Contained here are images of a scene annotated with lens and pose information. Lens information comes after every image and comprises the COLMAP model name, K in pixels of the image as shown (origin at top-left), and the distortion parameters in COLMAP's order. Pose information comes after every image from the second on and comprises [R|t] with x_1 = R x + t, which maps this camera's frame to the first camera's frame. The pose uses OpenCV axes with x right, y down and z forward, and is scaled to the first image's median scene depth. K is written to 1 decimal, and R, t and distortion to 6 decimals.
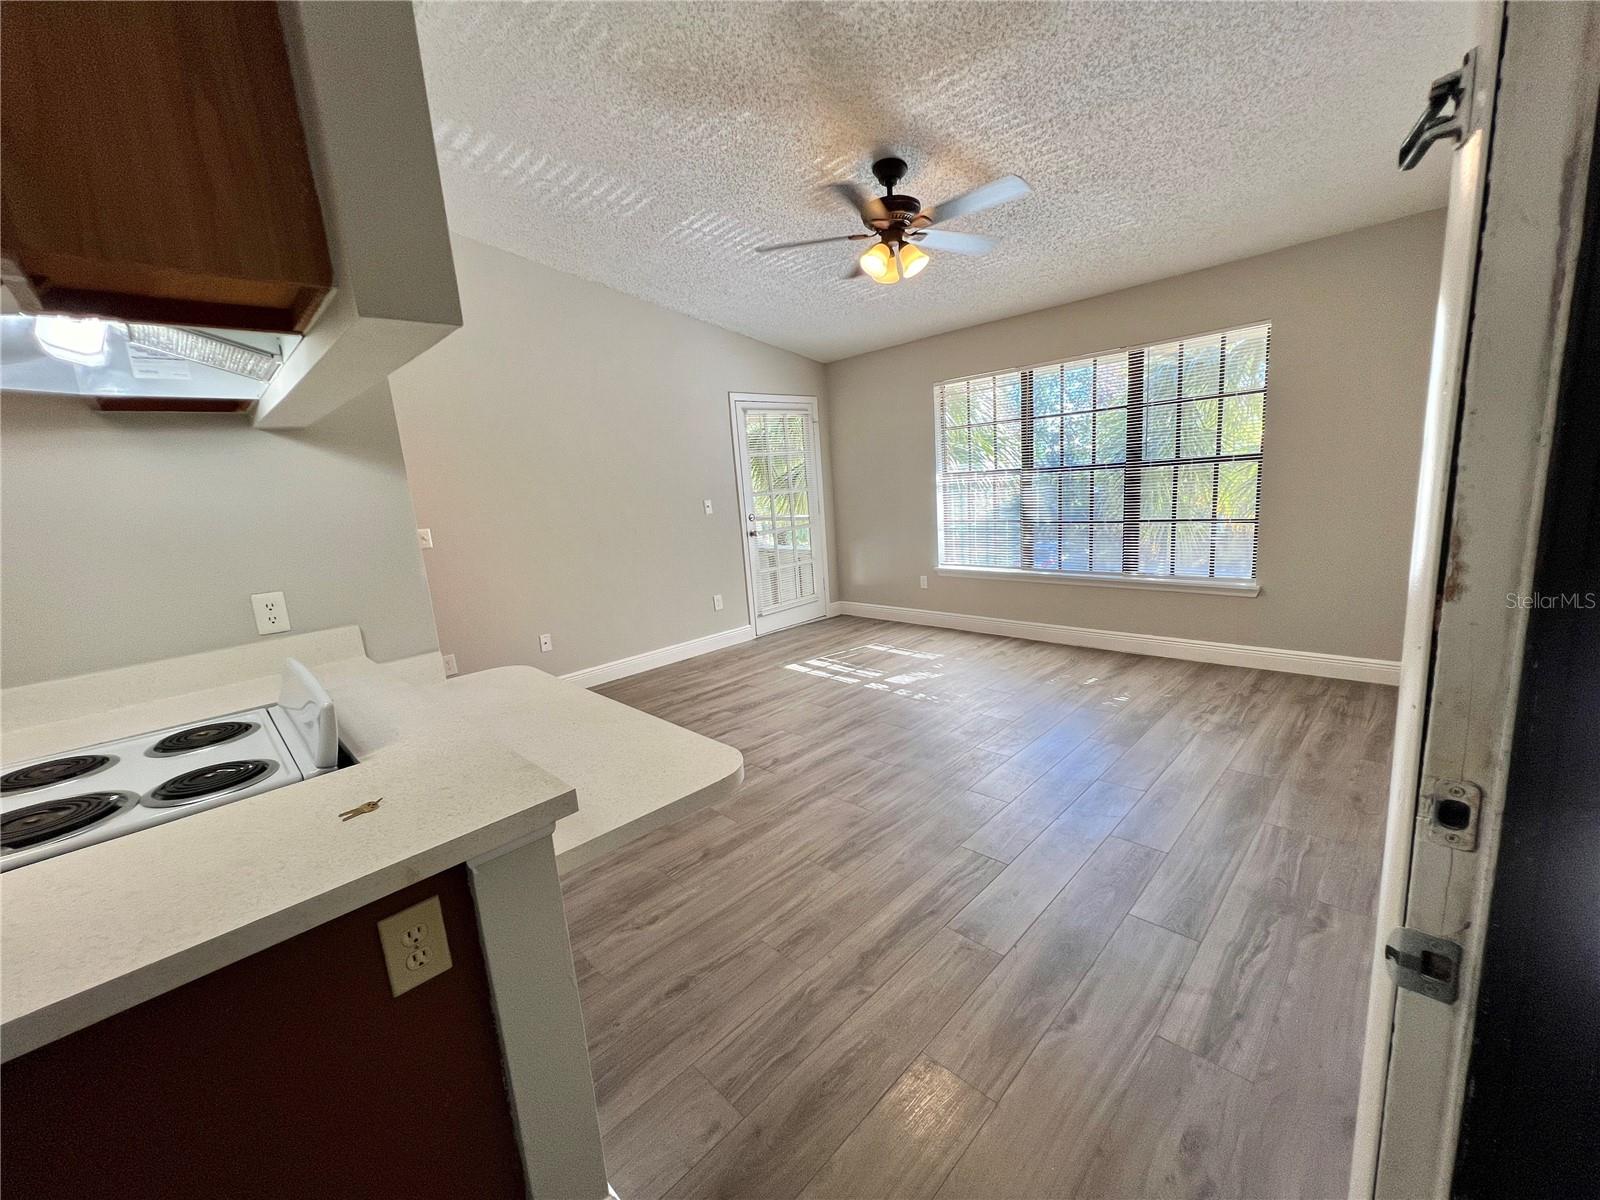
lens RADIAL K [[639.0, 0, 802.6], [0, 639.0, 599.4], [0, 0, 1]] dist [-0.000603, -0.000009]
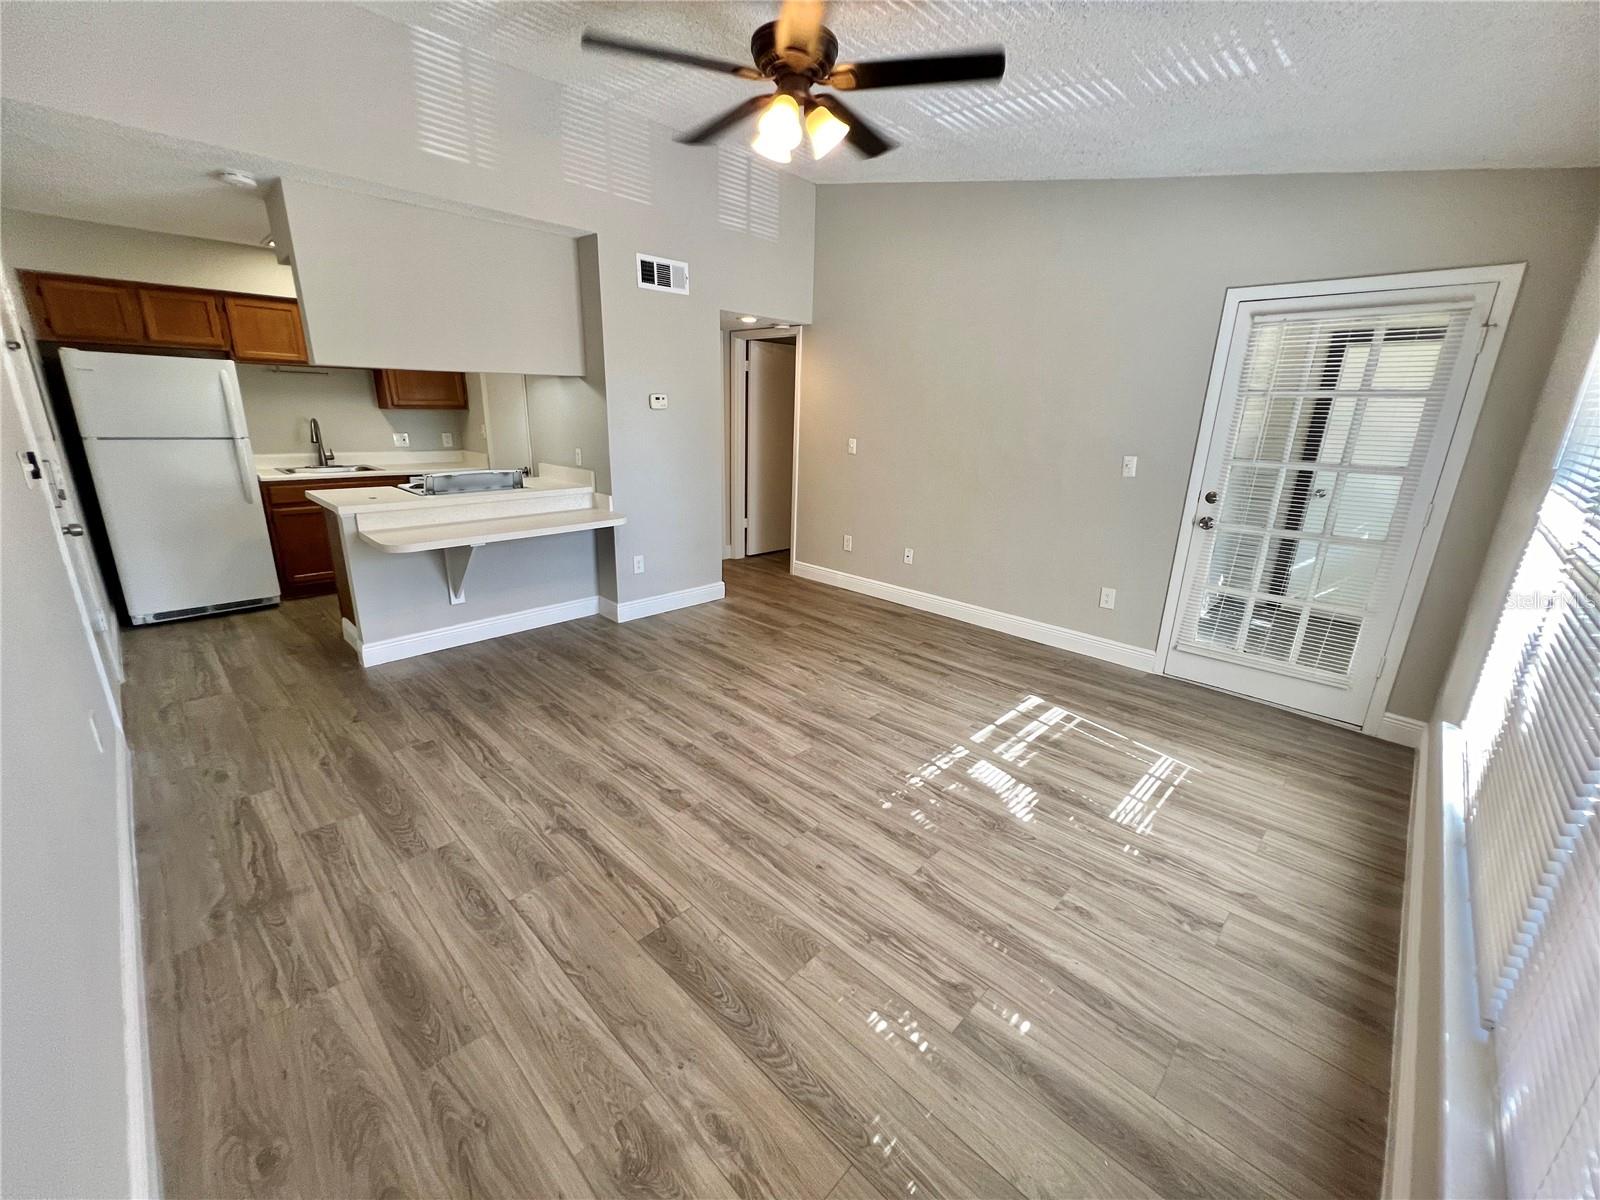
lens RADIAL K [[639.0, 0, 800.3], [0, 639.0, 596.1], [0, 0, 1]] dist [-0.000603, -0.000009]
pose [[0.015334, 0.351273, -0.936147, 0.788830], [-0.214967, 0.915522, 0.340013, -0.245498], [0.976501, 0.196027, 0.089551, 0.847548]]
